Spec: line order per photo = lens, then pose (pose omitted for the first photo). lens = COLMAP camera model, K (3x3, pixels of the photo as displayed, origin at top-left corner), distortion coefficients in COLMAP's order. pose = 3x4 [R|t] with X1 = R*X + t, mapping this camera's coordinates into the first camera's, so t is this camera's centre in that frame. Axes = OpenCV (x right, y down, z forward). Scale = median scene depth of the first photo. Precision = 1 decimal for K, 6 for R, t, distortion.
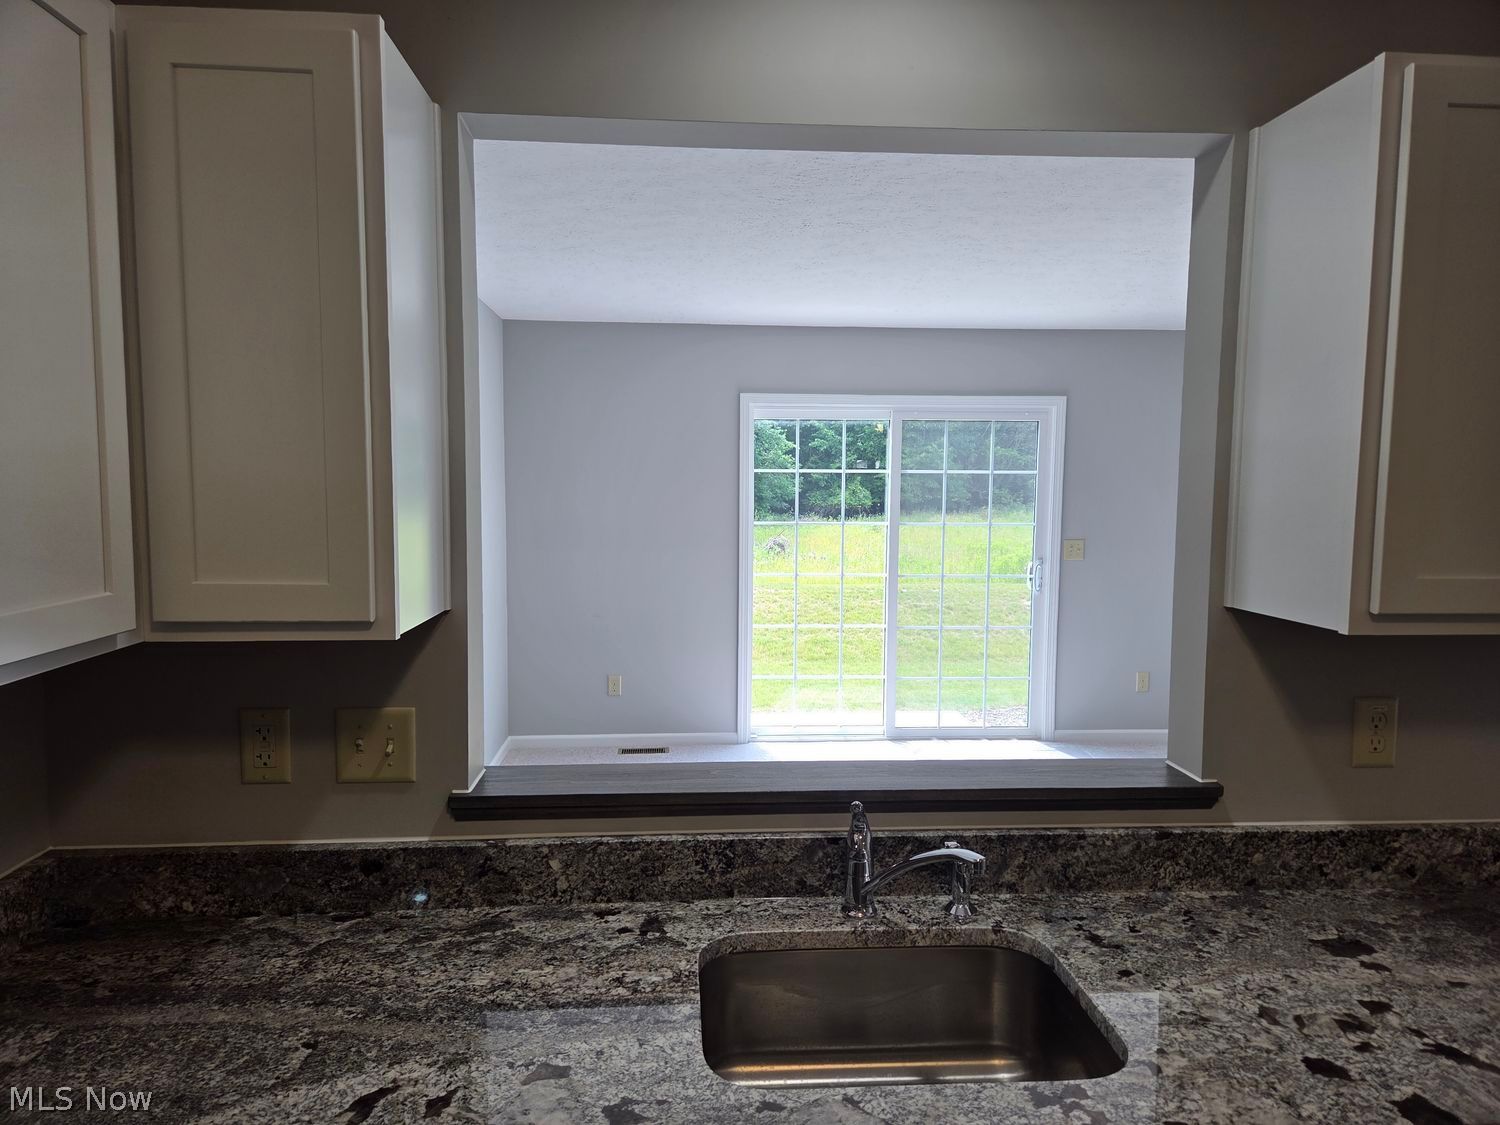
lens RADIAL K [[1002.8, 0, 742.9], [0, 1002.8, 566.7], [0, 0, 1]] dist [0.075226, -0.060032]
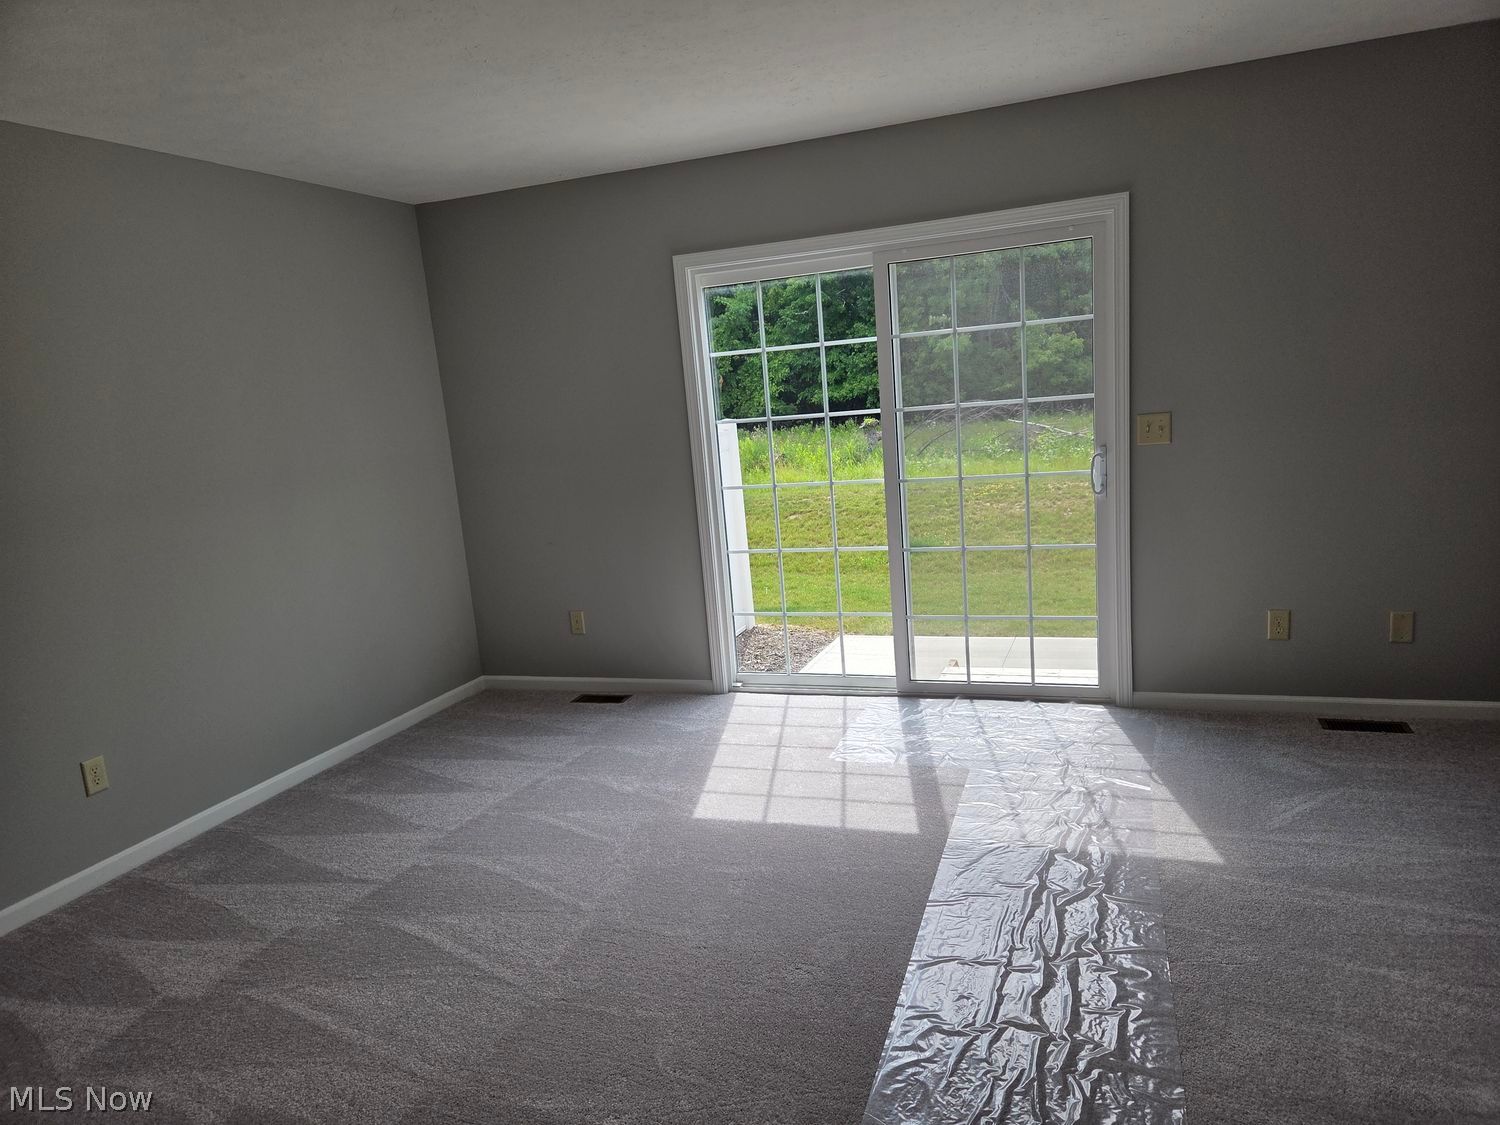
lens RADIAL K [[1021.1, 0, 750.3], [0, 1021.1, 585.0], [0, 0, 1]] dist [0.075276, -0.067307]
pose [[0.907738, -0.000852, -0.419536, 1.369940], [0.056718, 0.991067, 0.120706, -0.045631], [0.415686, -0.133364, 0.899677, 0.973198]]
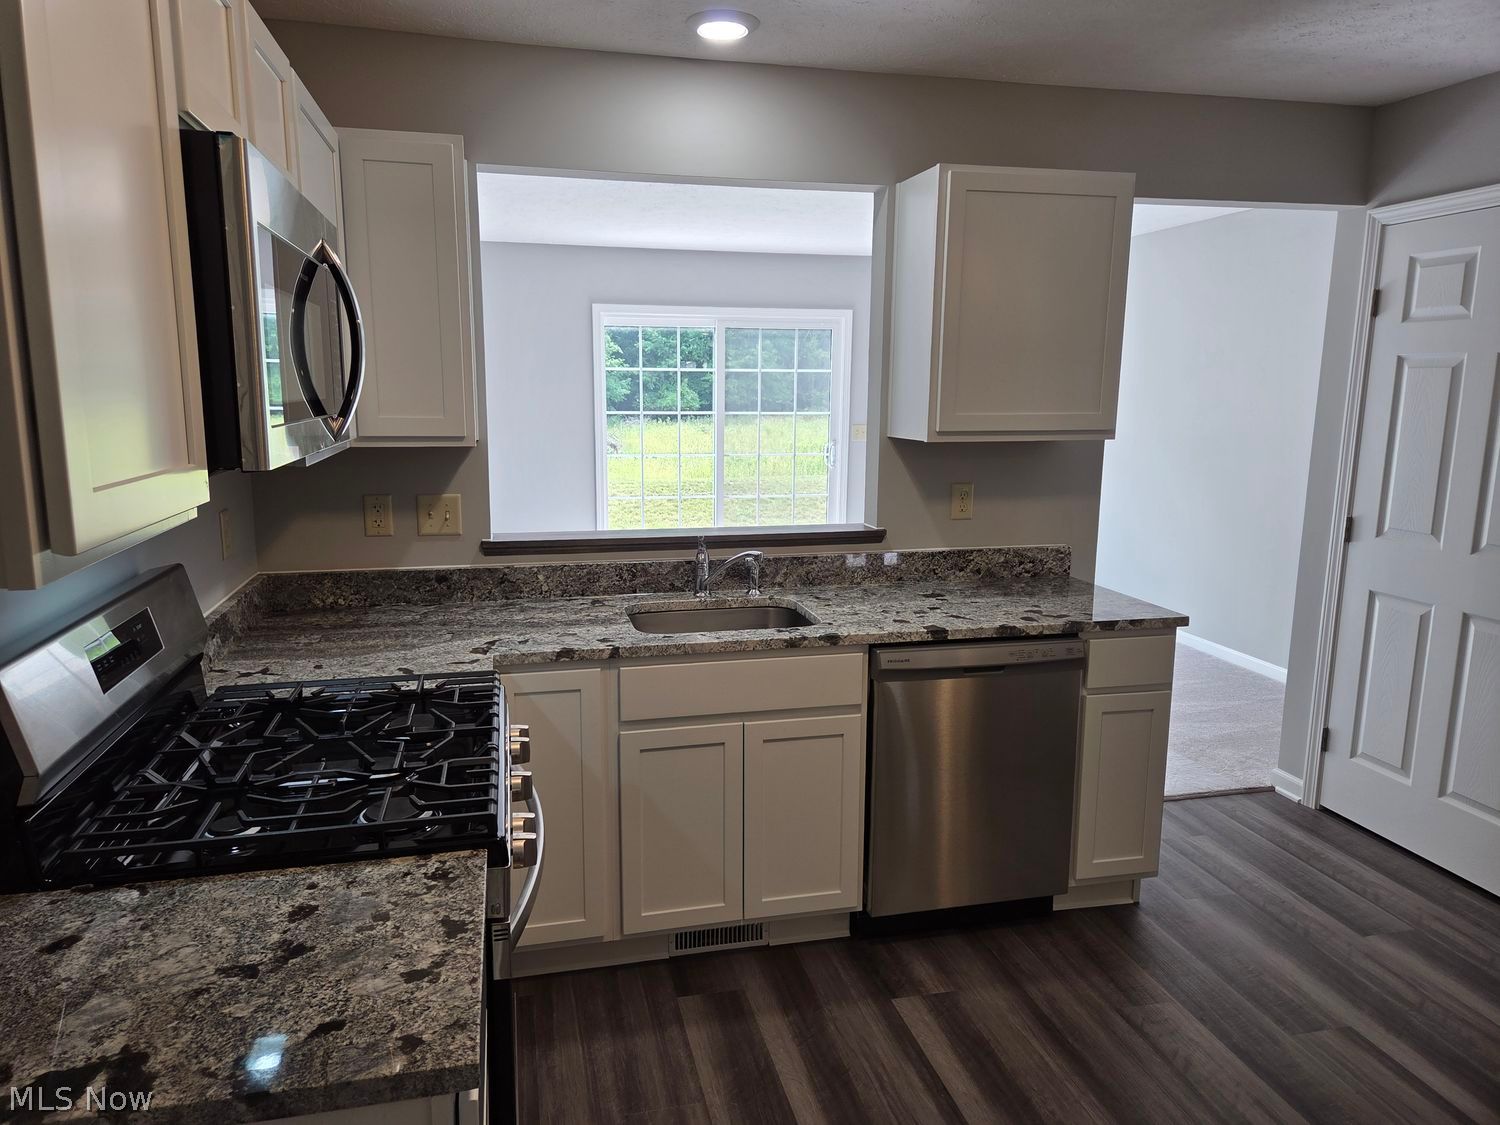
lens RADIAL K [[1014.3, 0, 737.5], [0, 1014.3, 563.0], [0, 0, 1]] dist [0.074653, -0.067671]
pose [[0.986521, -0.030167, 0.160832, -0.127522], [0.015667, 0.995757, 0.090674, 0.102430], [-0.162885, -0.086932, 0.982808, -0.900331]]
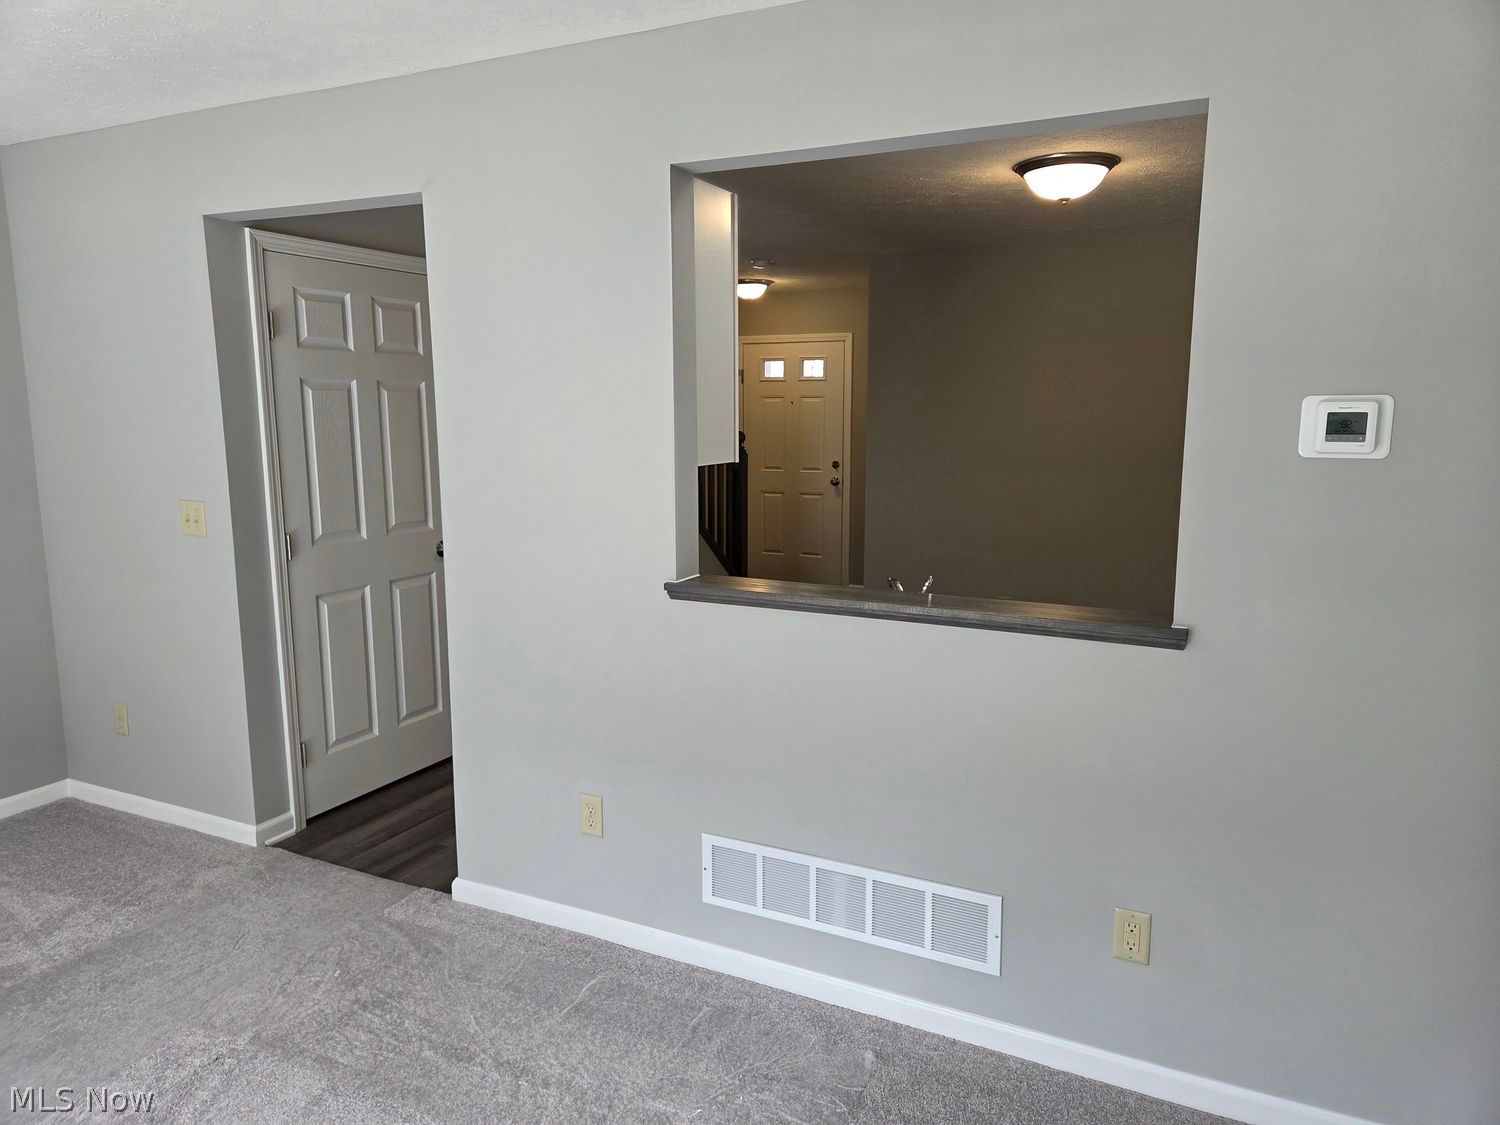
lens RADIAL K [[1002.8, 0, 742.9], [0, 1002.8, 566.7], [0, 0, 1]] dist [0.075226, -0.060032]
pose [[-0.860959, -0.086061, 0.501341, -0.444612], [0.039877, 0.971131, 0.235188, -0.190290], [-0.507109, 0.222480, -0.832672, 2.437645]]
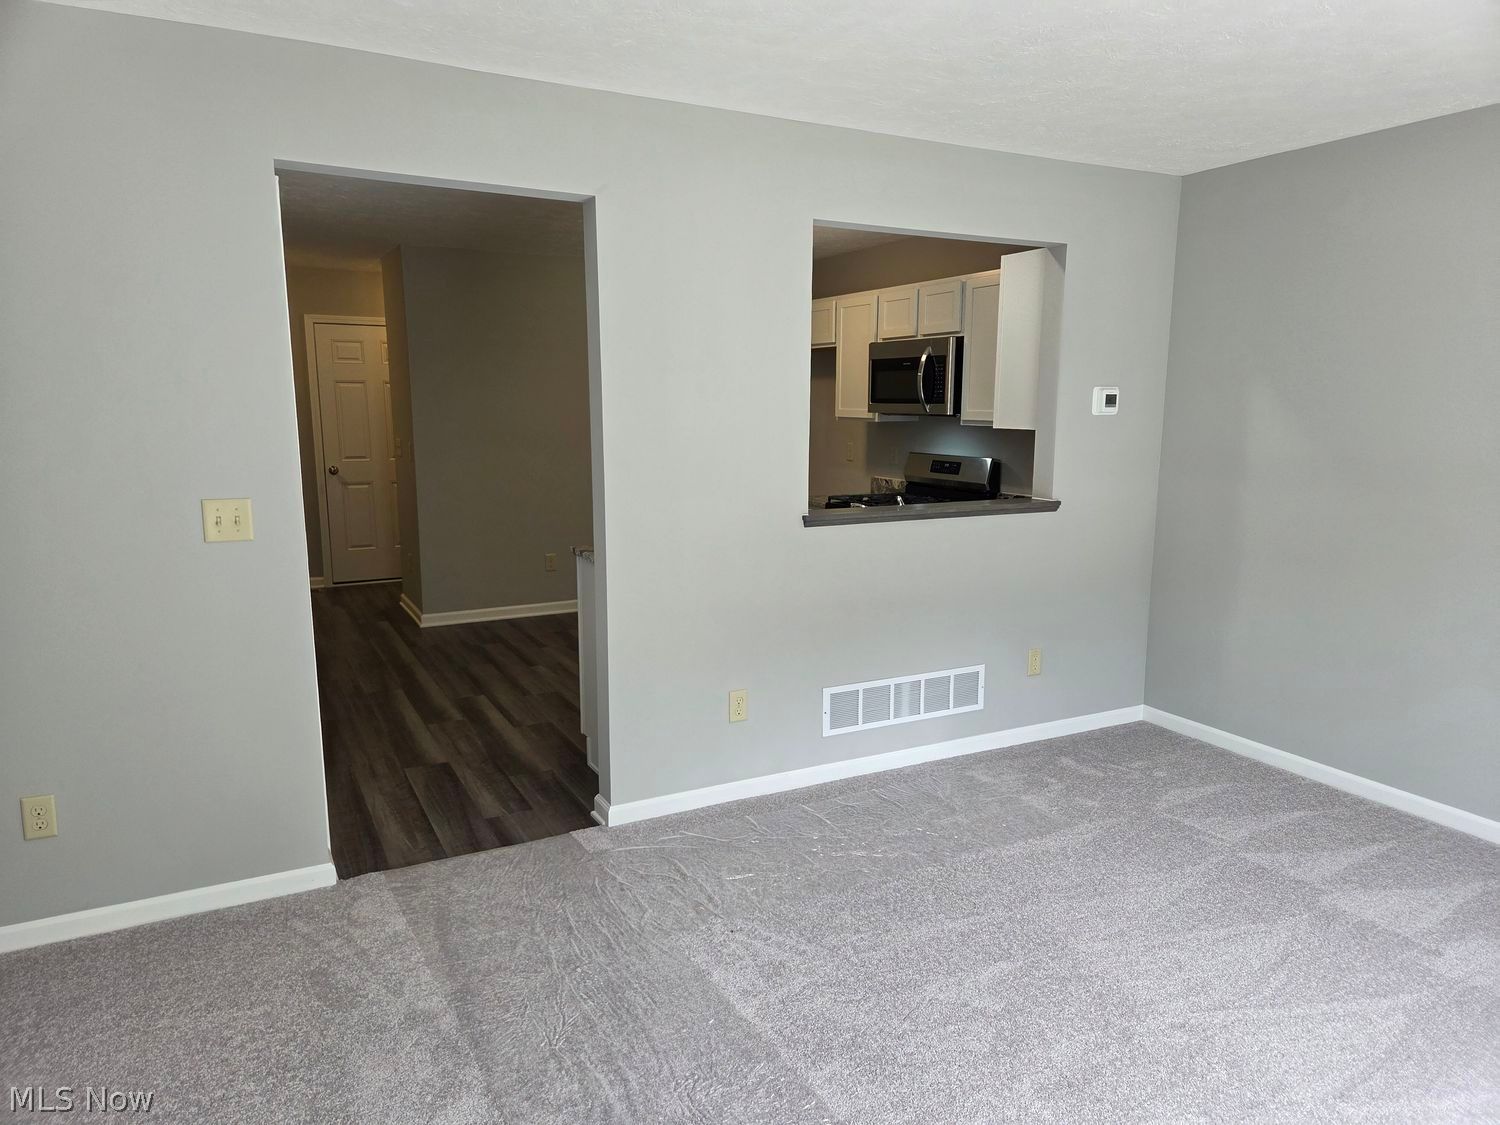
lens RADIAL K [[1002.8, 0, 742.9], [0, 1002.8, 566.7], [0, 0, 1]] dist [0.075226, -0.060032]
pose [[-0.918980, 0.055097, -0.390436, 1.521837], [-0.043355, 0.970067, 0.238937, -0.213763], [0.391913, 0.236506, -0.889083, 3.163658]]
